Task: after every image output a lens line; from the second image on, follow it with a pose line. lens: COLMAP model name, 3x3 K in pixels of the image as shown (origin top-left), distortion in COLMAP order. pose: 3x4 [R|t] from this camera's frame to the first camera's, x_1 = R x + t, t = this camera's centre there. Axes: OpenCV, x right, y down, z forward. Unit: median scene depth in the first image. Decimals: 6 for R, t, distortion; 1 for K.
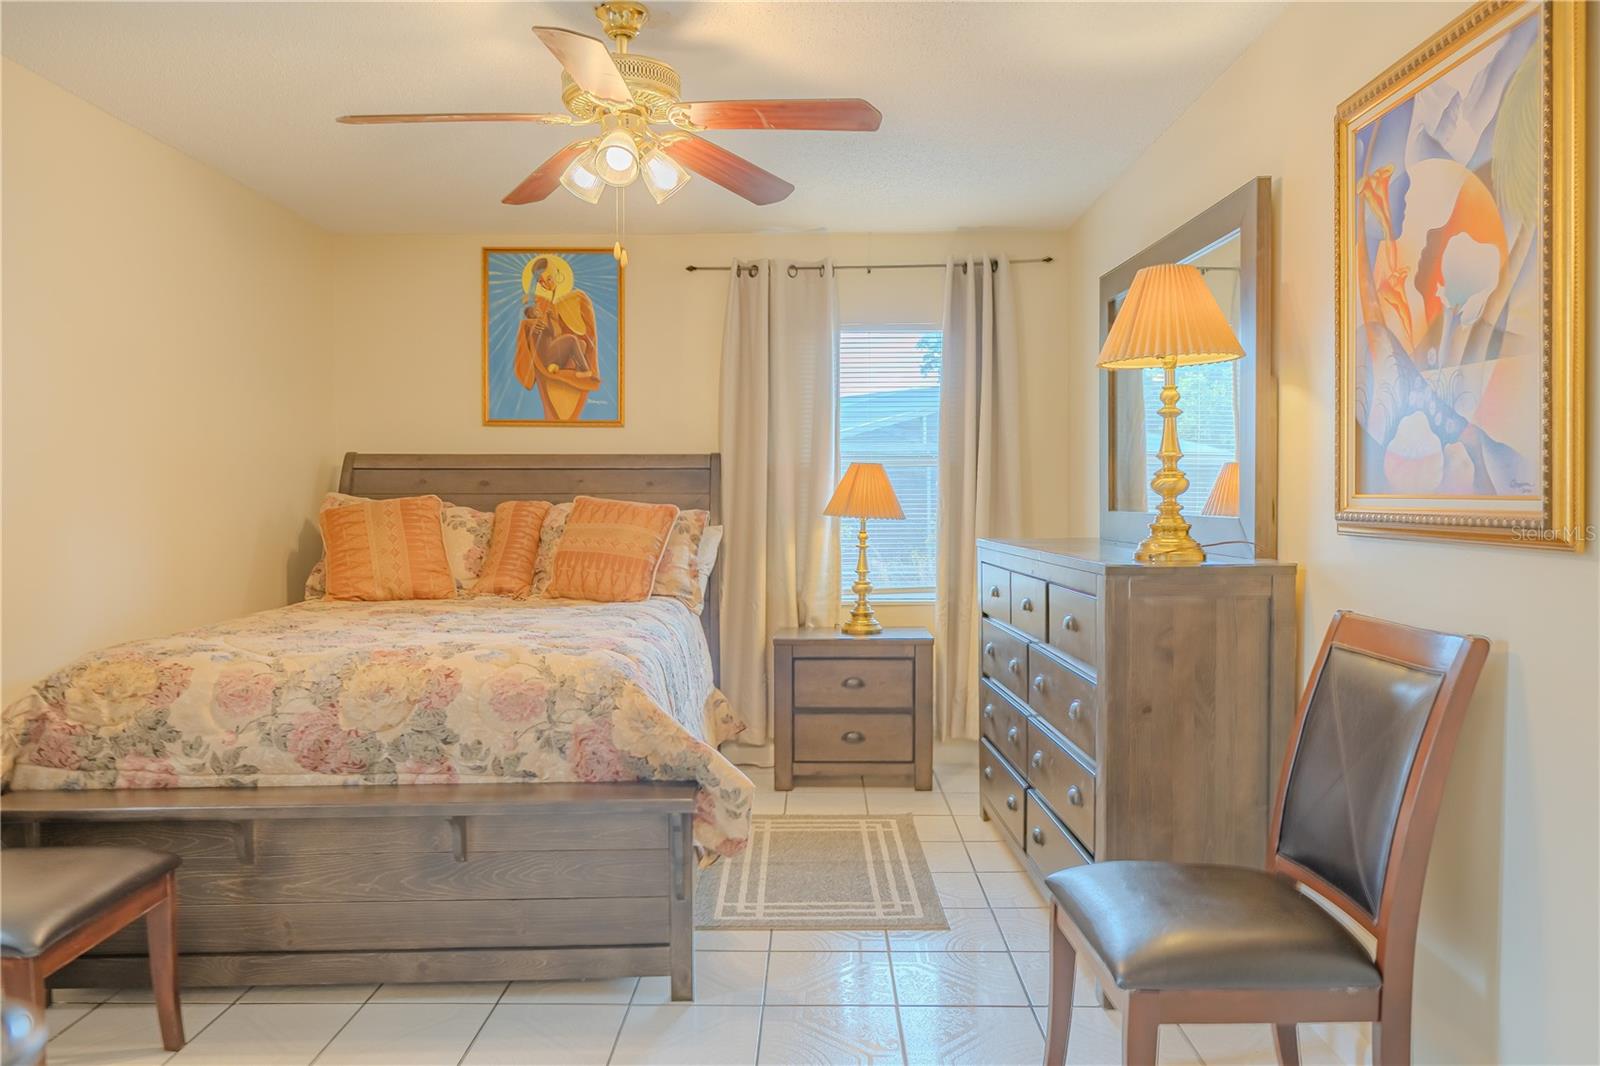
lens RADIAL K [[1113.8, 0, 800.0], [0, 1113.8, 533.0], [0, 0, 1]] dist [-0.002106, -0.003080]
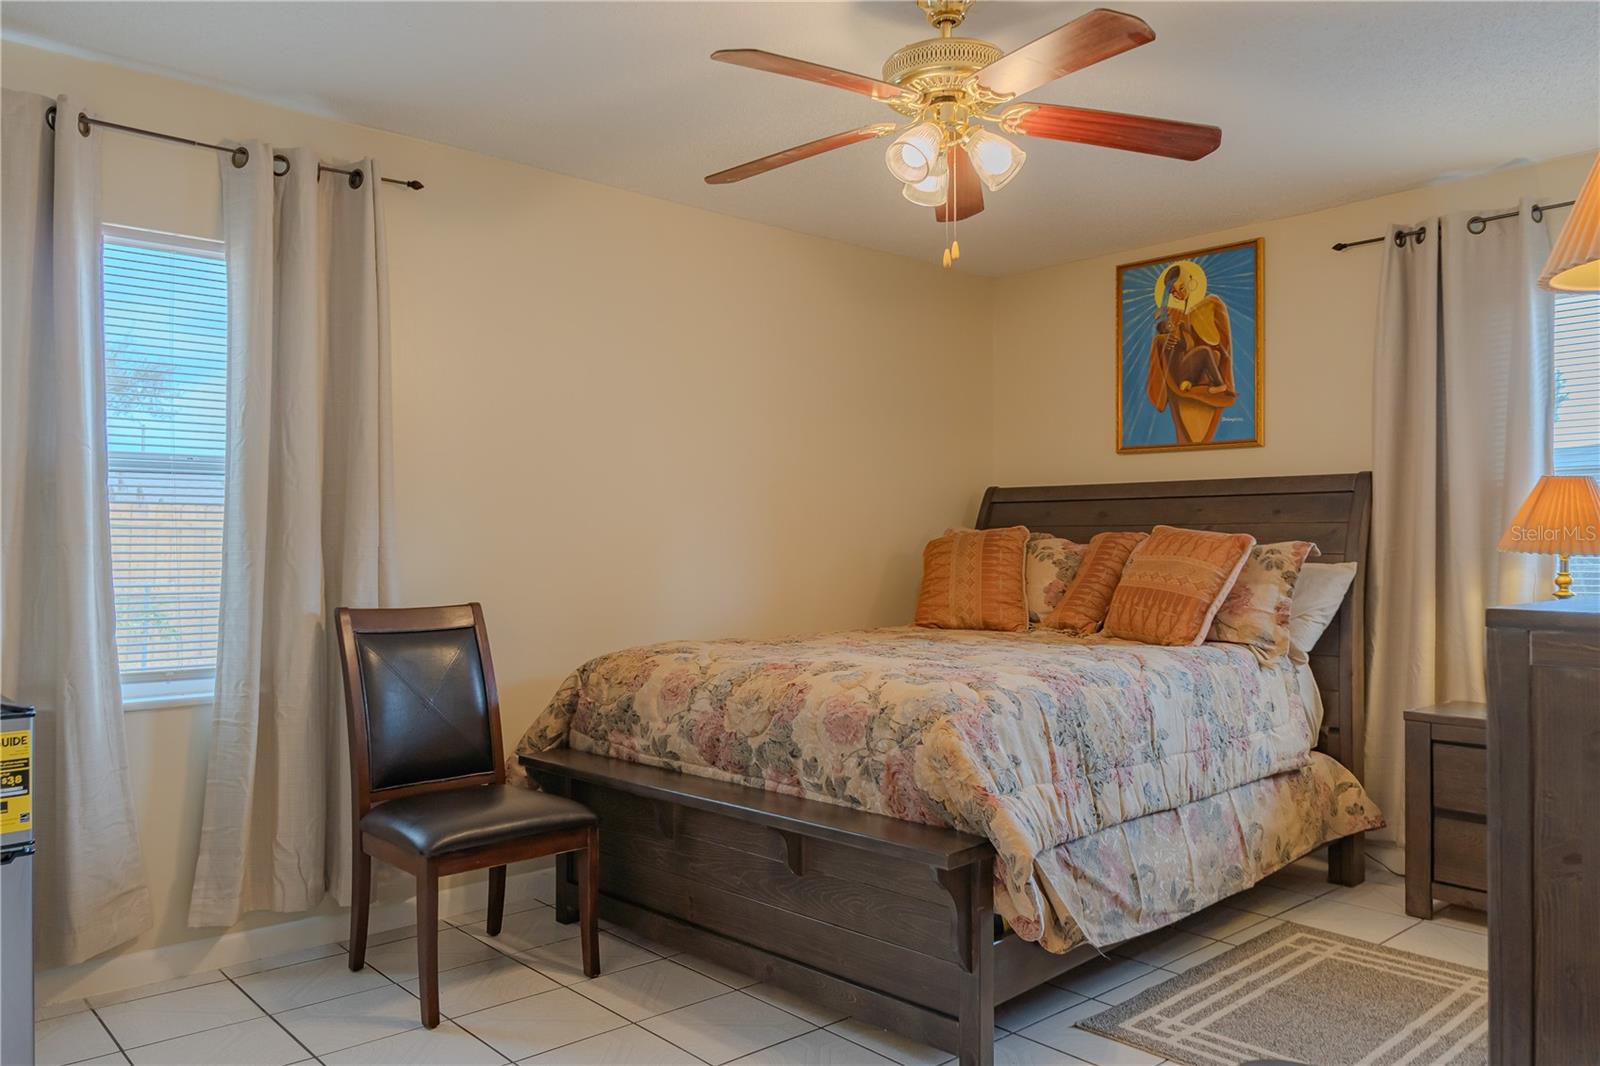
lens RADIAL K [[1160.0, 0, 800.0], [0, 1160.0, 533.0], [0, 0, 1]] dist [0.000674, 0.002308]
pose [[0.678701, -0.005746, -0.734392, 0.314917], [-0.026374, 0.999134, -0.032191, 0.011058], [0.733941, 0.041217, 0.677961, 0.177606]]
